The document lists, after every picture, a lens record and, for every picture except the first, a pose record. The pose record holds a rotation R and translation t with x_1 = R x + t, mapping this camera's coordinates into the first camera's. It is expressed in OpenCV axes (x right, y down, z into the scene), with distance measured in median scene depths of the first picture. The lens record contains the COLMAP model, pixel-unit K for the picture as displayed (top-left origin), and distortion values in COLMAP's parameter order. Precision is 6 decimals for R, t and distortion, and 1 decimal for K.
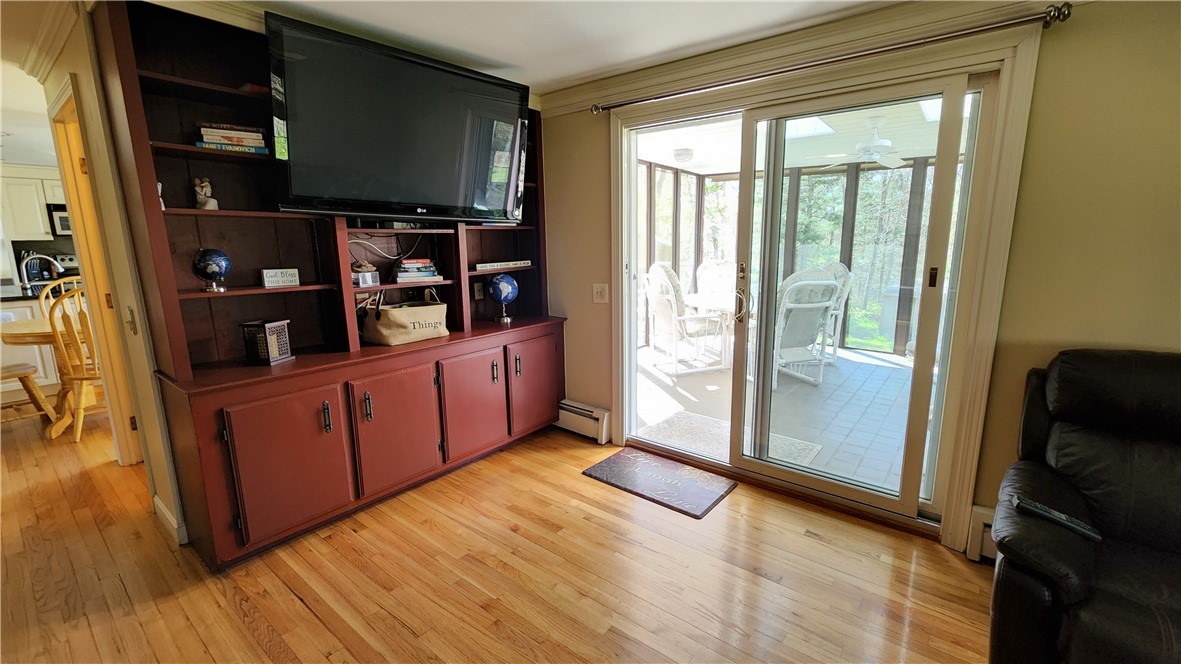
lens RADIAL K [[488.3, 0, 600.2], [0, 488.3, 324.8], [0, 0, 1]] dist [-0.003044, 0.002714]
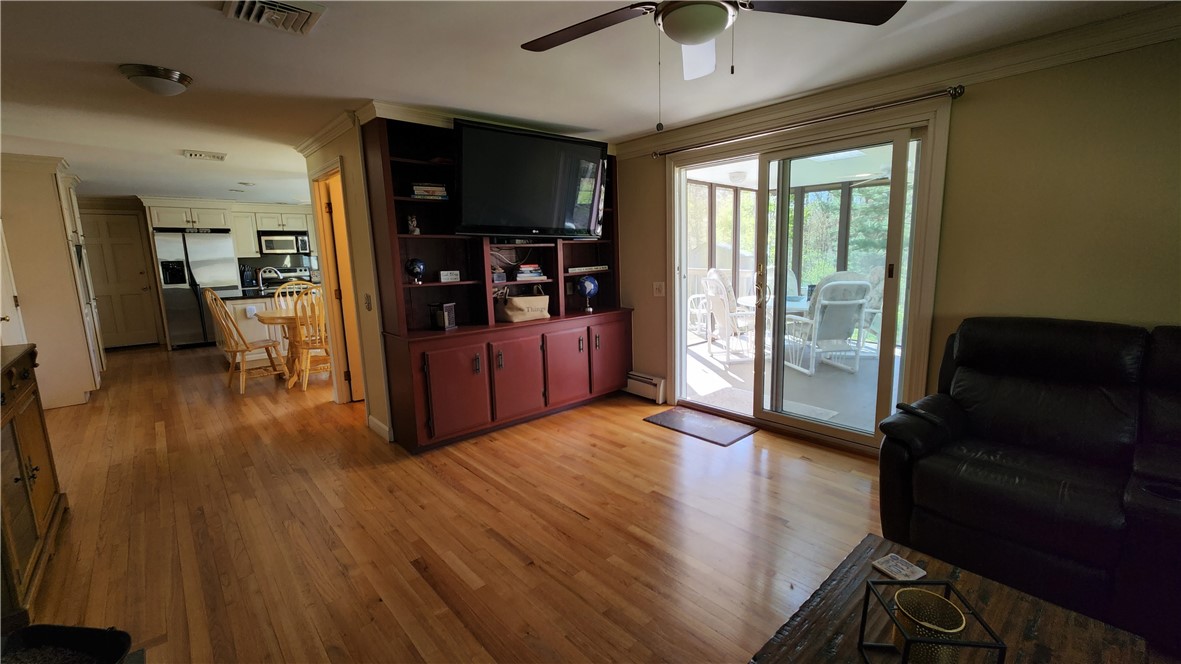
lens RADIAL K [[488.3, 0, 598.6], [0, 488.3, 334.0], [0, 0, 1]] dist [-0.003044, 0.002714]
pose [[0.986157, 0.011388, -0.165424, 0.072395], [-0.012351, 0.999912, -0.004791, 0.079972], [0.165355, 0.006767, 0.986211, -0.413562]]
